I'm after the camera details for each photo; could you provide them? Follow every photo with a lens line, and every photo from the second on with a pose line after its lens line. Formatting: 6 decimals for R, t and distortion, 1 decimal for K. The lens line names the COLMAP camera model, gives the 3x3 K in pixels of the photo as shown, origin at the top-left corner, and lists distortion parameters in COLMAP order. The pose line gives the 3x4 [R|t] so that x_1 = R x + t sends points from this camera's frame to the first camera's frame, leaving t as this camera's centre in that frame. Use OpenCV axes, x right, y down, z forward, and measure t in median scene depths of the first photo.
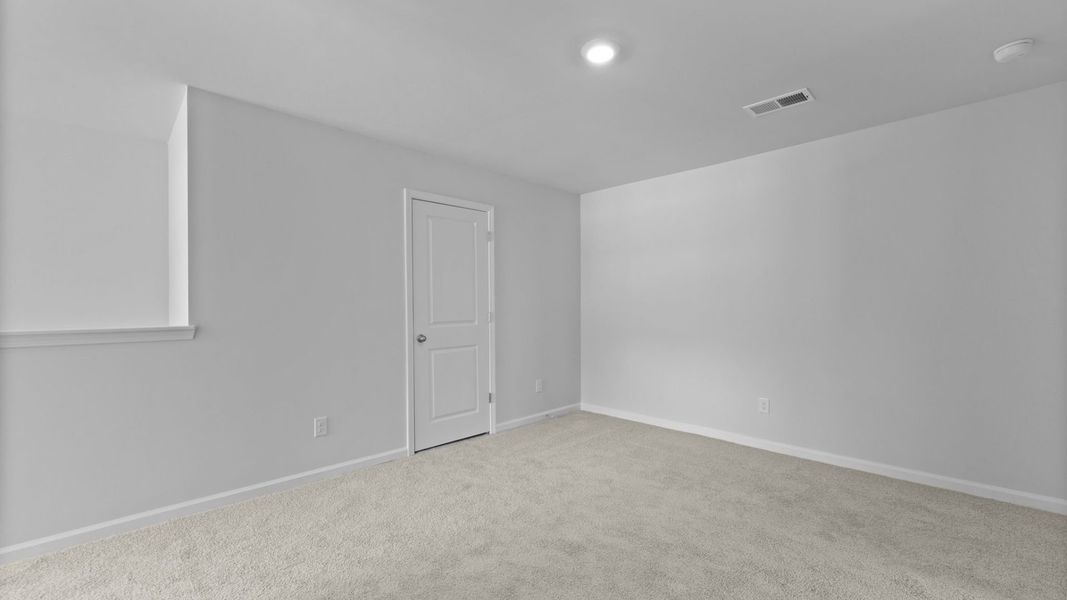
lens RADIAL K [[433.4, 0, 533.1], [0, 433.4, 306.5], [0, 0, 1]] dist [-0.000020, 0.000000]
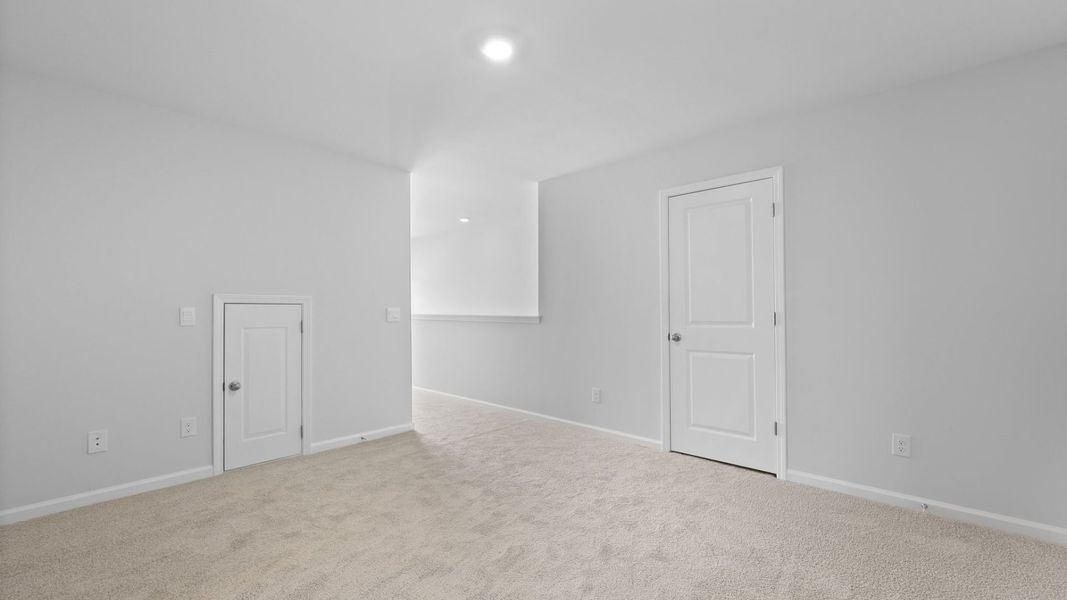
lens RADIAL K [[440.0, 0, 533.5], [0, 440.0, 300.0], [0, 0, 1]] dist [-0.001761, -0.000133]
pose [[0.037533, -0.004052, -0.999287, 0.711535], [0.011440, 0.999928, -0.003625, -0.010936], [0.999230, -0.011296, 0.037577, 0.631491]]
